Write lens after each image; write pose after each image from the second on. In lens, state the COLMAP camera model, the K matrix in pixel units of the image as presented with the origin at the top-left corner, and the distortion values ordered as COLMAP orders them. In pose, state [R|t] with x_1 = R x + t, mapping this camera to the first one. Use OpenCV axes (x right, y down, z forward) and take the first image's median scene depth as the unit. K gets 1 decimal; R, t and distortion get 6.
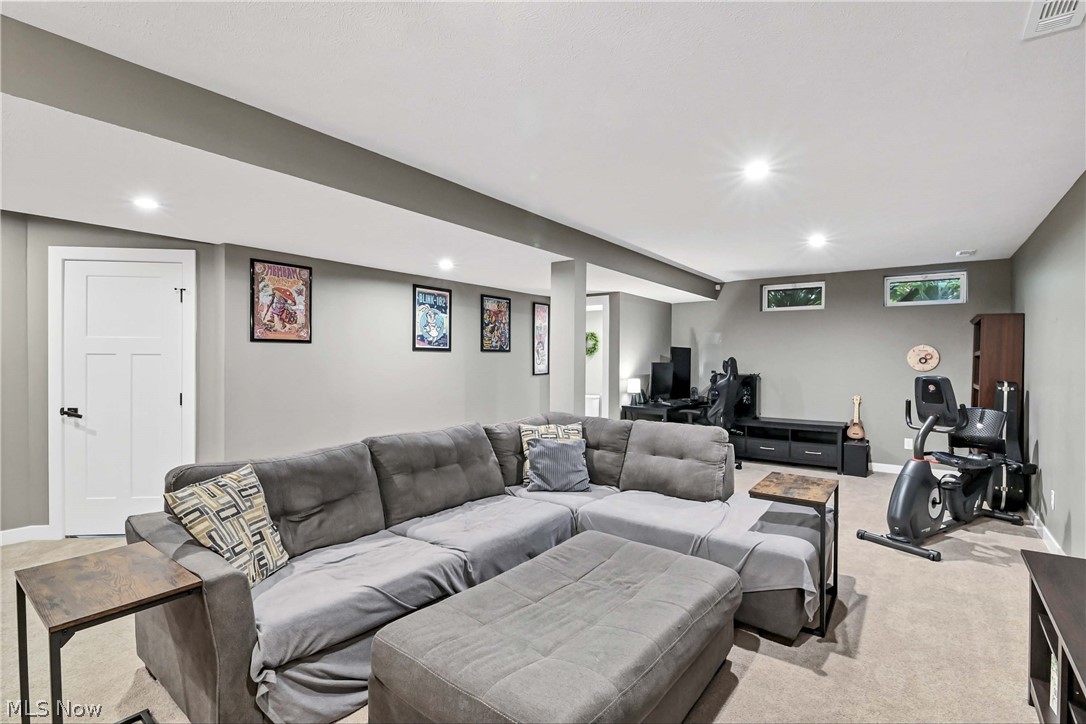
lens RADIAL K [[504.2, 0, 542.5], [0, 504.2, 361.5], [0, 0, 1]] dist [-0.001999, -0.000201]
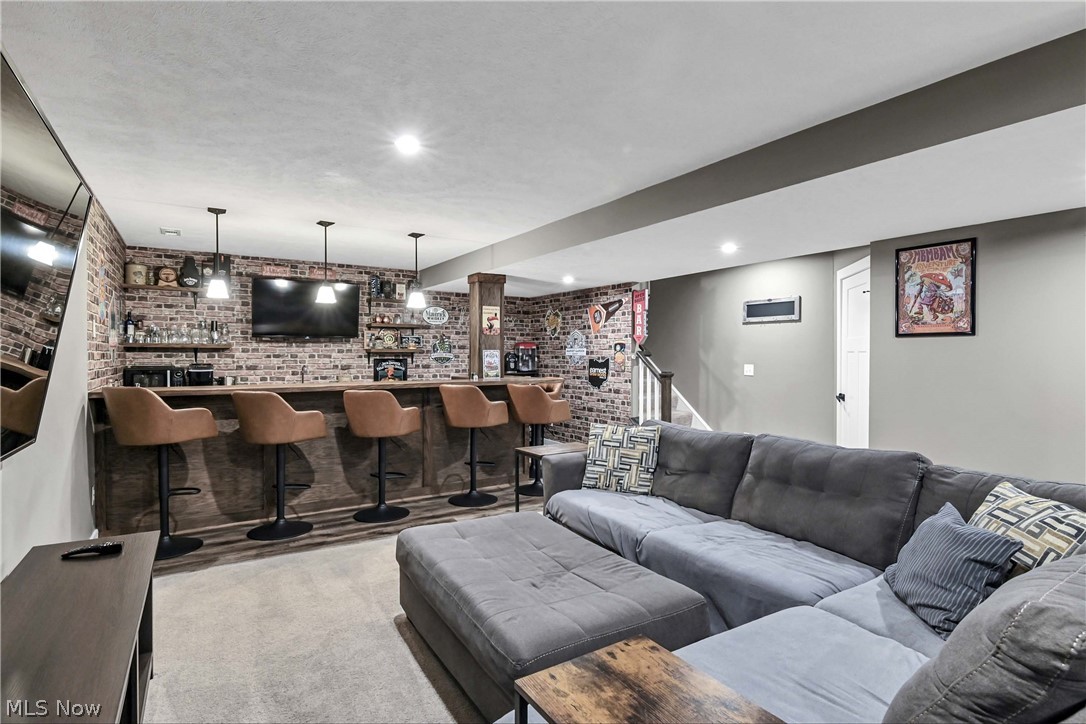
lens RADIAL K [[547.2, 0, 542.1], [0, 547.2, 359.6], [0, 0, 1]] dist [-0.000229, -0.000088]
pose [[-0.343140, 0.006643, -0.939261, 0.604920], [-0.010510, 0.999885, 0.010912, -0.001400], [0.939225, 0.013616, -0.343031, 0.713498]]
